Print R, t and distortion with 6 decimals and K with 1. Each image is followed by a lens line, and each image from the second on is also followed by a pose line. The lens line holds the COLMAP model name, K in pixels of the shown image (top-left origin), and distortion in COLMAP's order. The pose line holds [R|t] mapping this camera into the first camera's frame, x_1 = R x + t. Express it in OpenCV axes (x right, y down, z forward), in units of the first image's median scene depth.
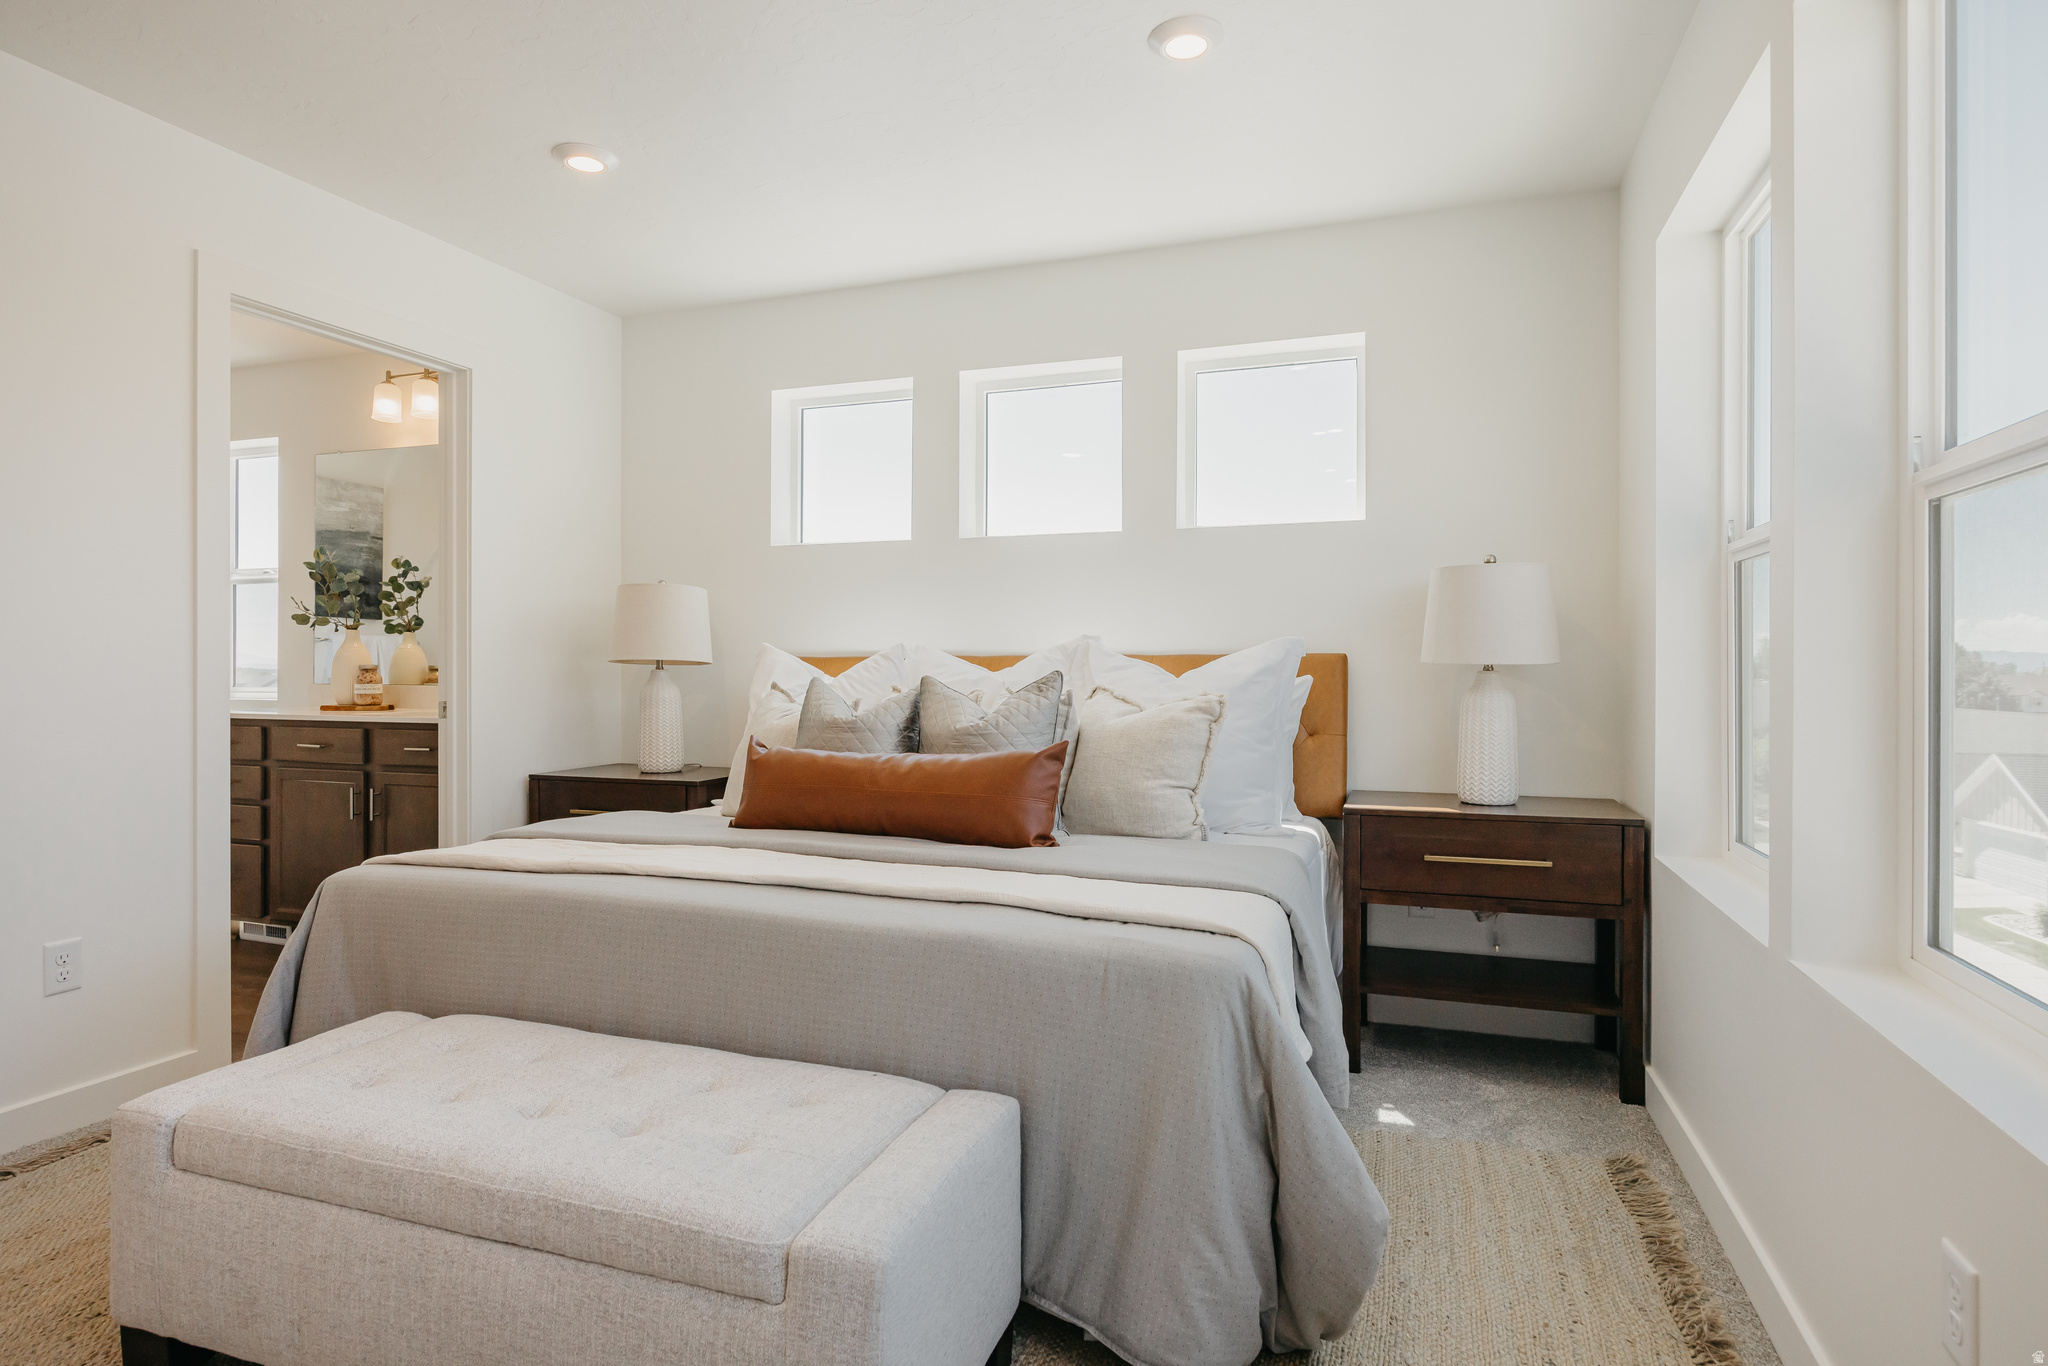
lens RADIAL K [[1102.5, 0, 1024.0], [0, 1102.5, 683.0], [0, 0, 1]] dist [-0.002316, 0.000317]
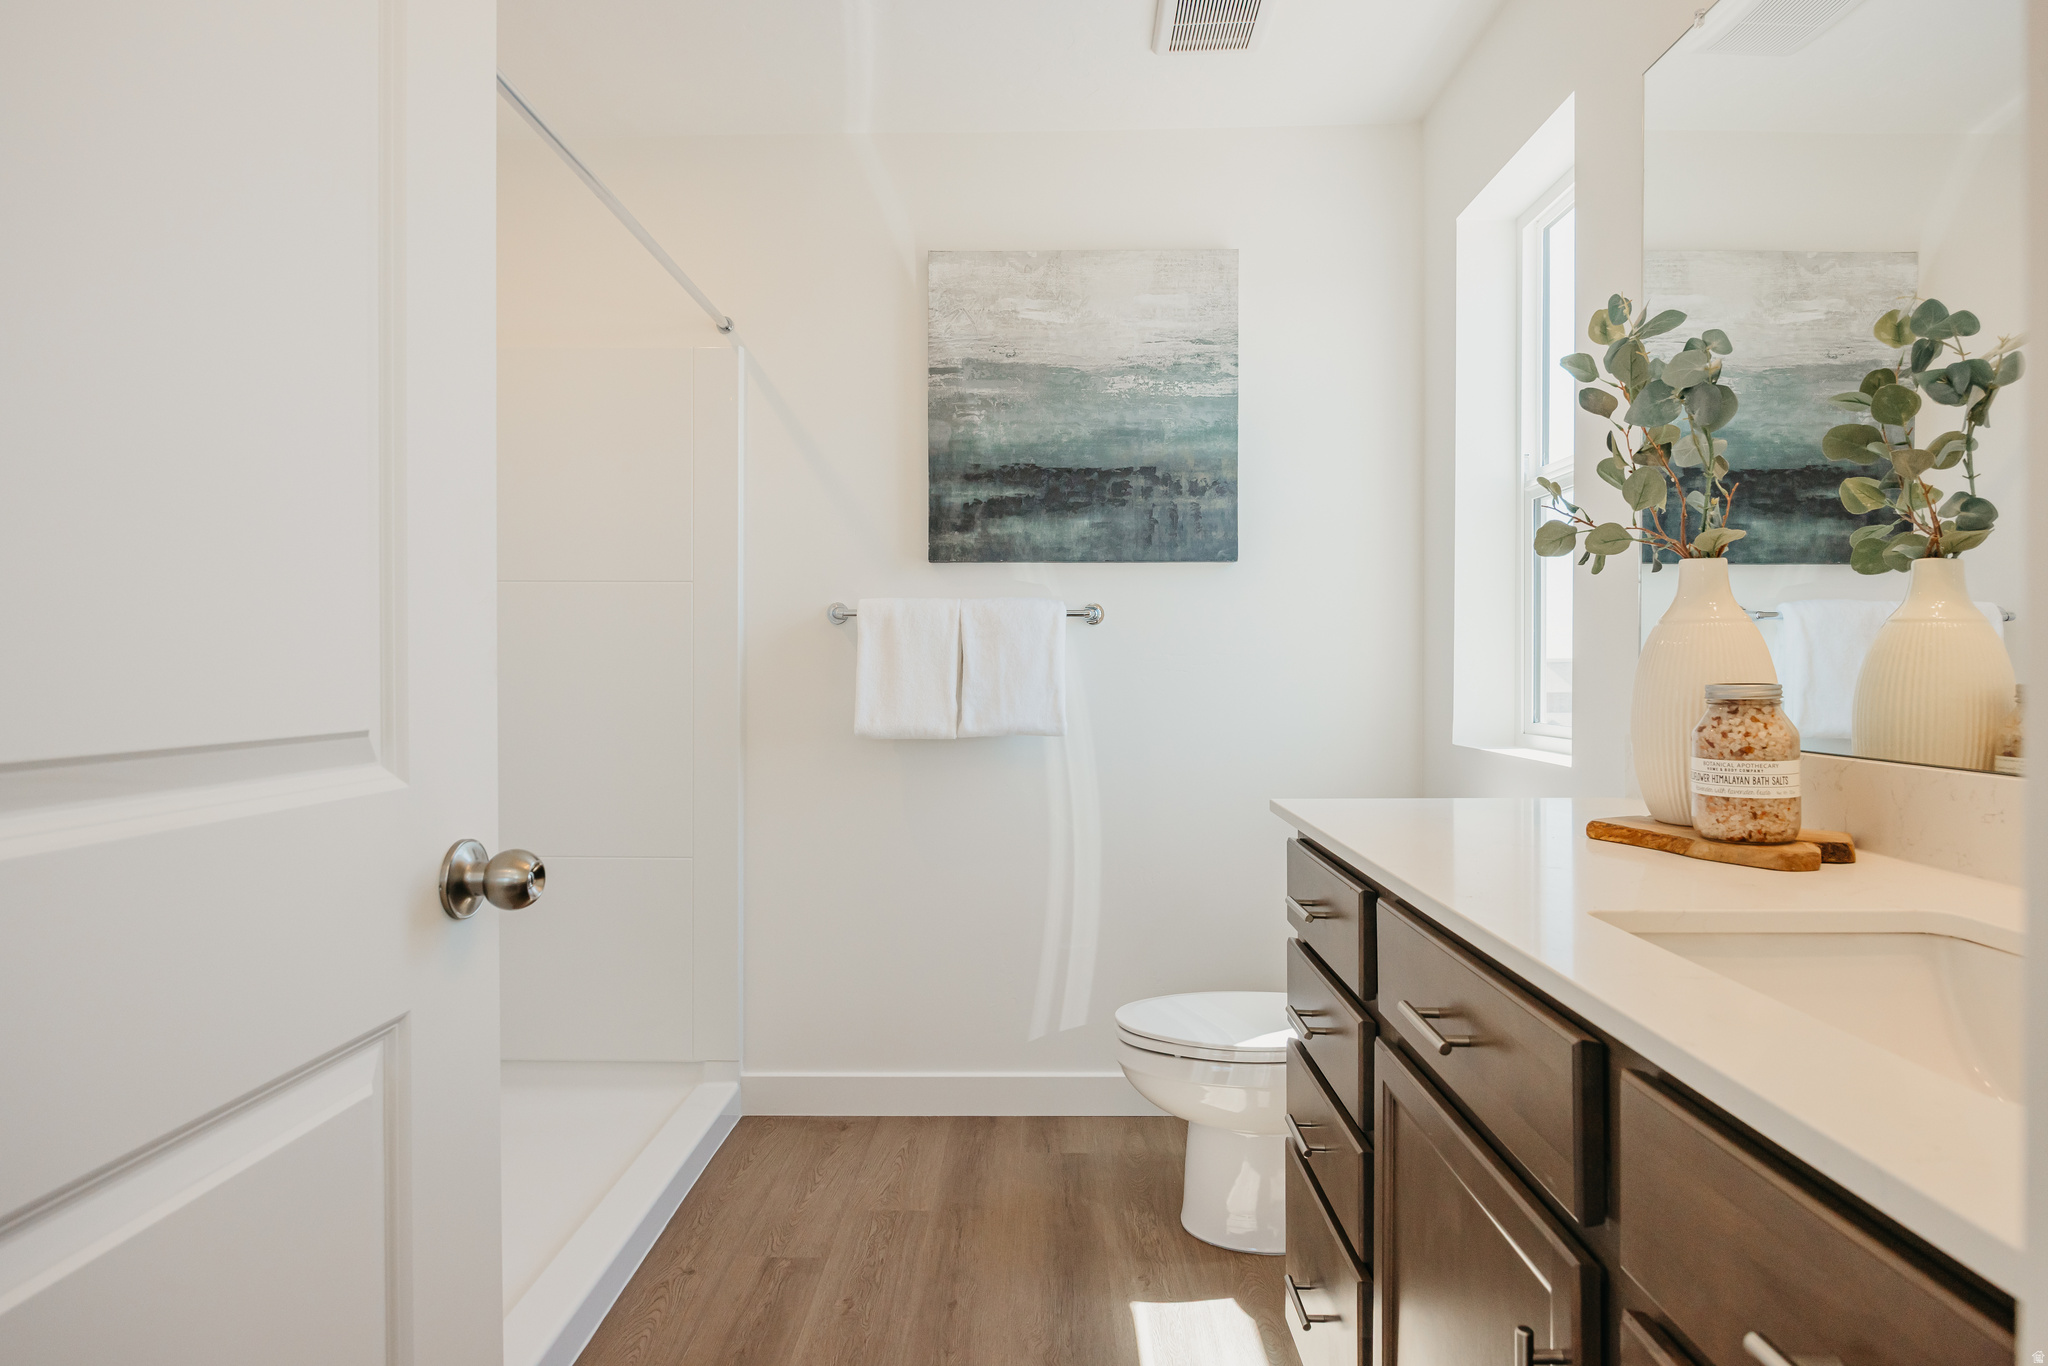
lens RADIAL K [[1140.3, 0, 1031.4], [0, 1140.3, 672.3], [0, 0, 1]] dist [-0.004941, -0.001703]
pose [[0.330910, -0.002209, -0.943660, -0.443012], [-0.007524, 0.999959, -0.004979, -0.018622], [0.943632, 0.008747, 0.330880, 0.839233]]
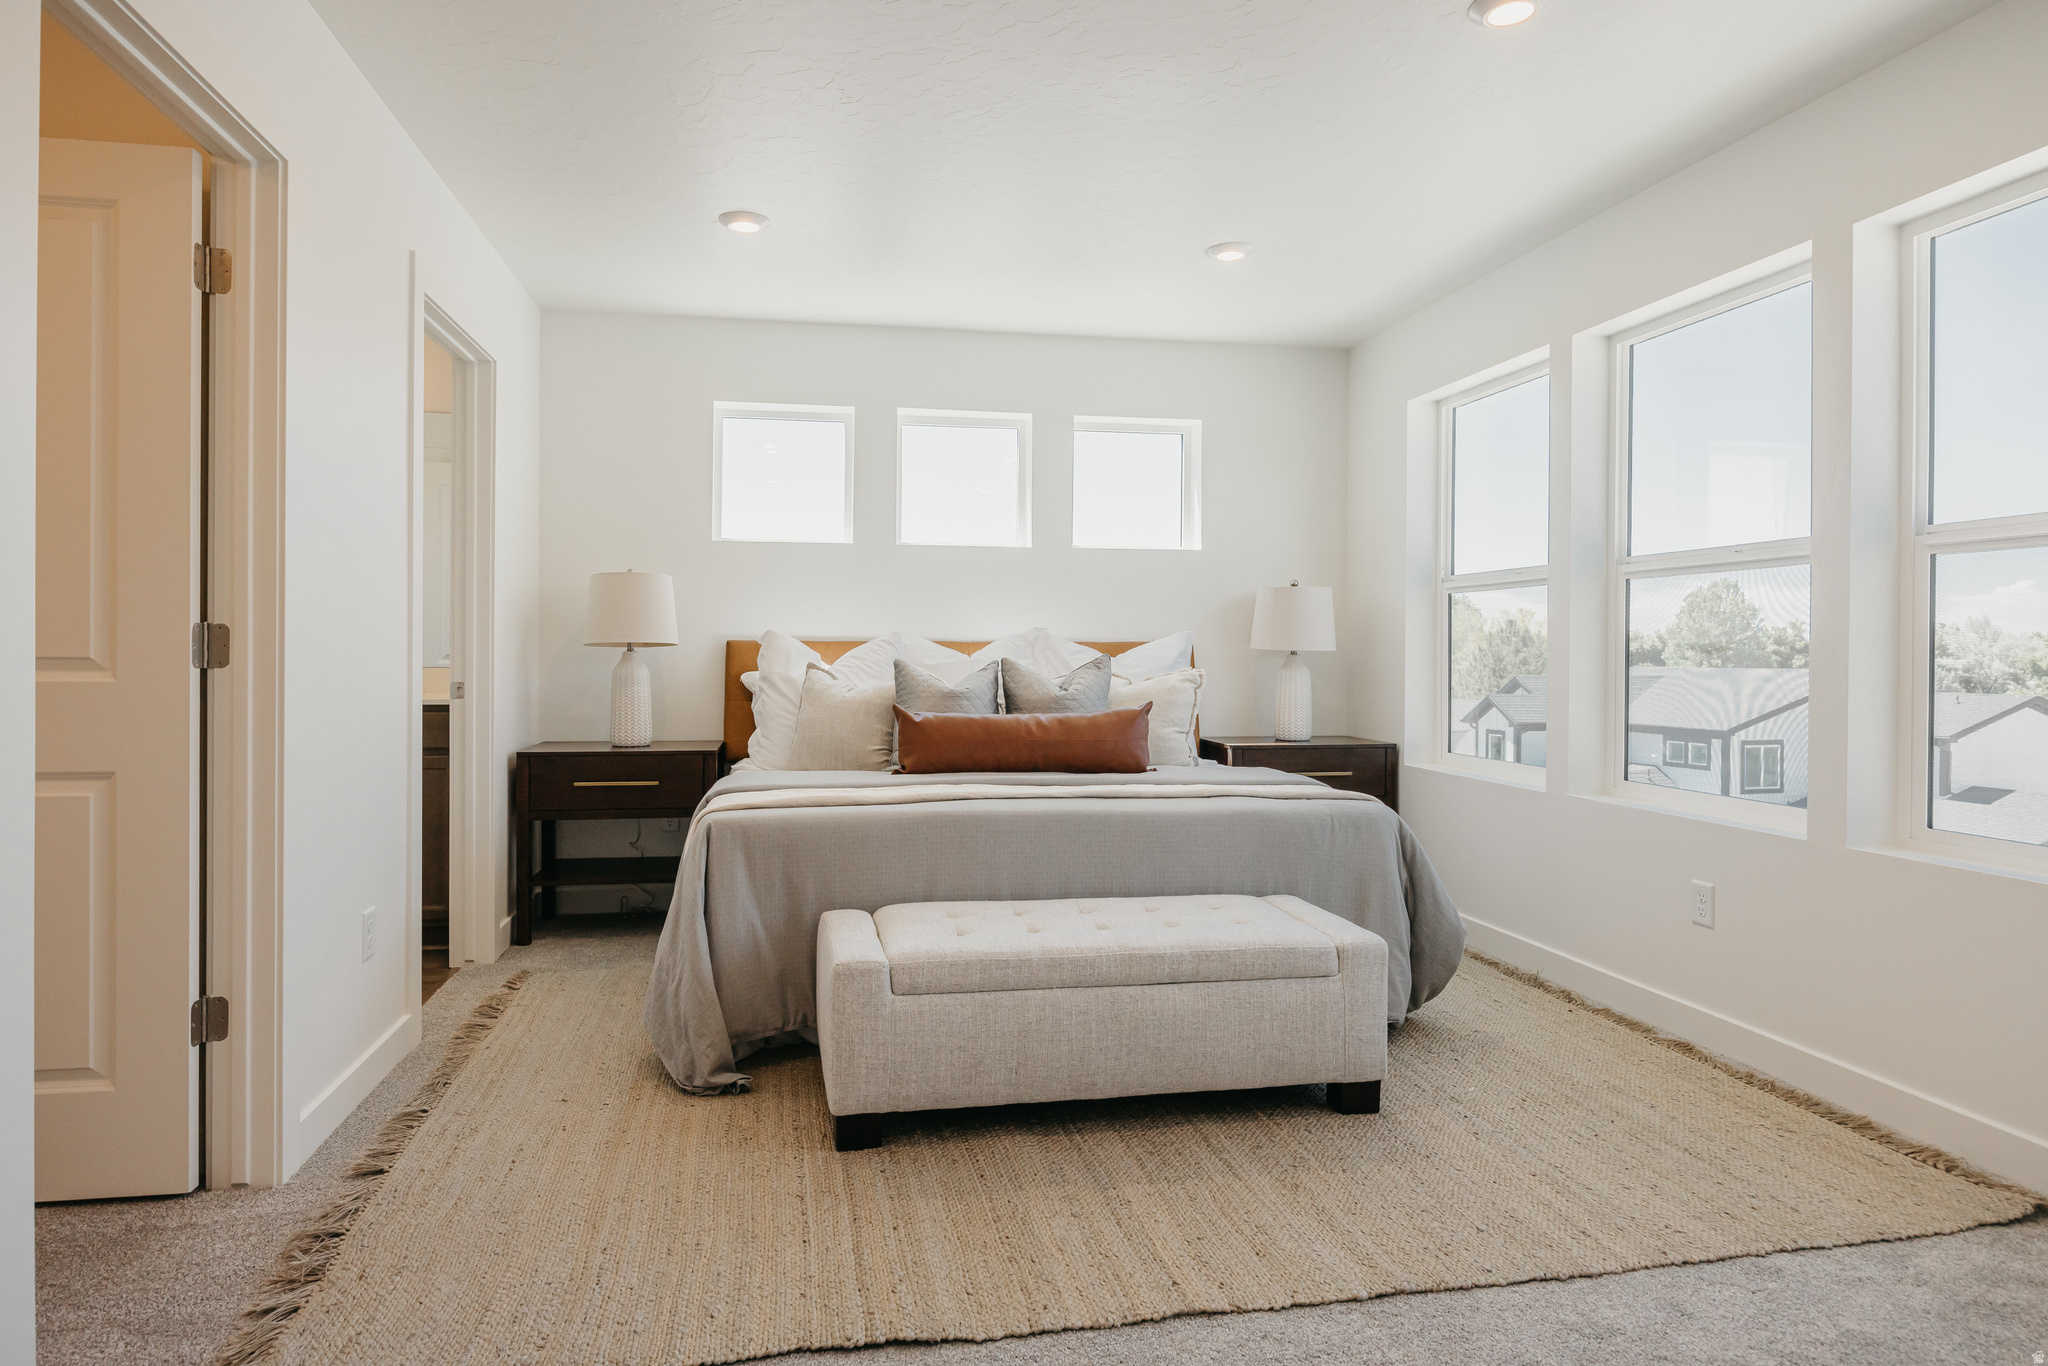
lens RADIAL K [[1153.6, 0, 1015.1], [0, 1153.6, 665.9], [0, 0, 1]] dist [-0.000029, -0.000687]
pose [[0.866924, -0.003200, 0.498430, -0.583459], [0.002347, 0.999995, 0.002338, 0.000123], [-0.498435, -0.000857, 0.866927, -0.170460]]
